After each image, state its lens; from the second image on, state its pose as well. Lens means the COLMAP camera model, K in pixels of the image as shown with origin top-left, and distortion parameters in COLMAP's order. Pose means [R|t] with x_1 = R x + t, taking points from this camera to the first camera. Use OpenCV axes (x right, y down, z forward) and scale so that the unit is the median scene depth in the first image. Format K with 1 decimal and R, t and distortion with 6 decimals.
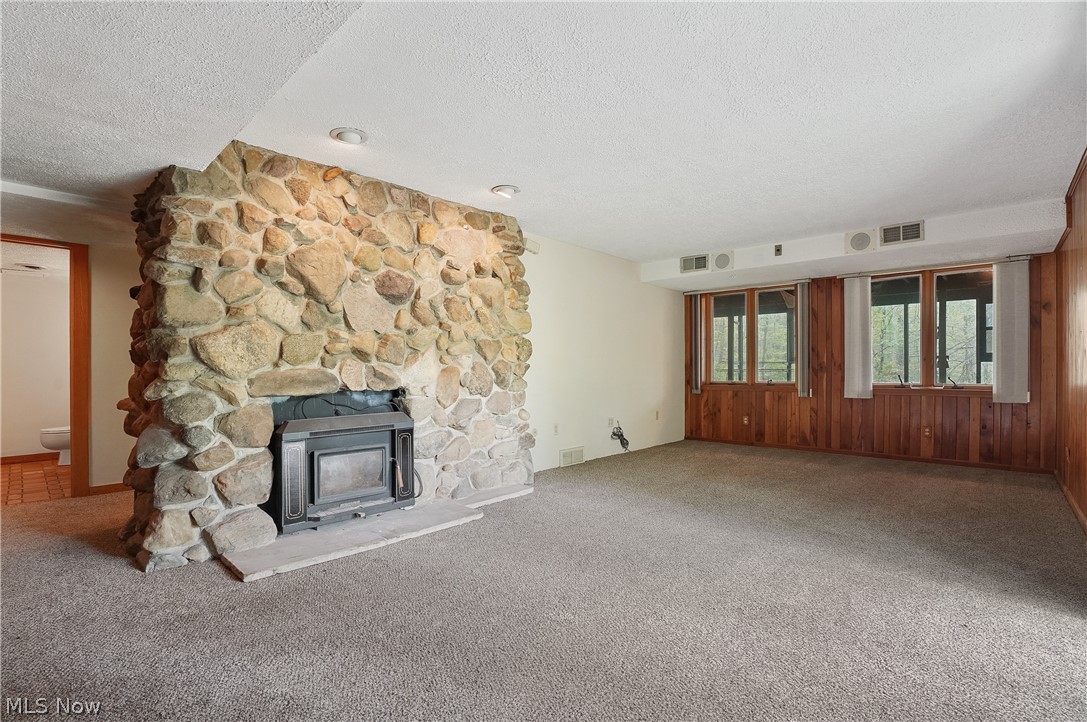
lens RADIAL K [[496.3, 0, 541.3], [0, 496.3, 370.1], [0, 0, 1]] dist [-0.035799, 0.000866]
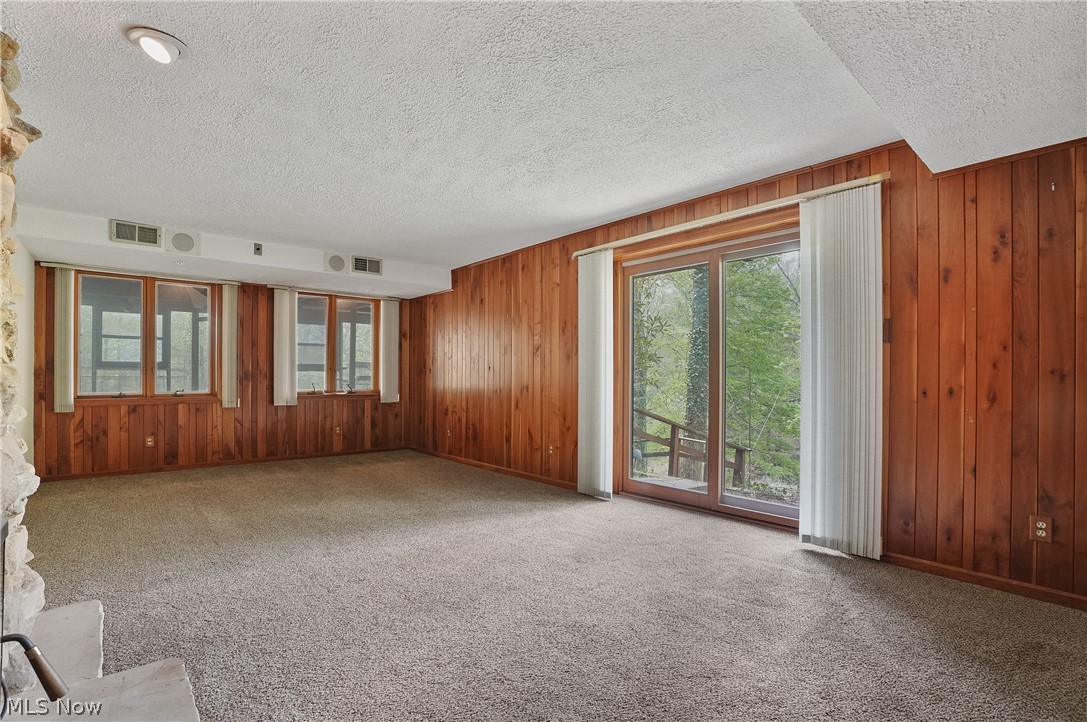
lens RADIAL K [[496.3, 0, 541.3], [0, 496.3, 370.1], [0, 0, 1]] dist [-0.035799, 0.000866]
pose [[0.141919, 0.015674, 0.989754, -0.314894], [-0.001249, 0.999877, -0.015655, -0.002136], [-0.989877, 0.000985, 0.141921, 0.306349]]
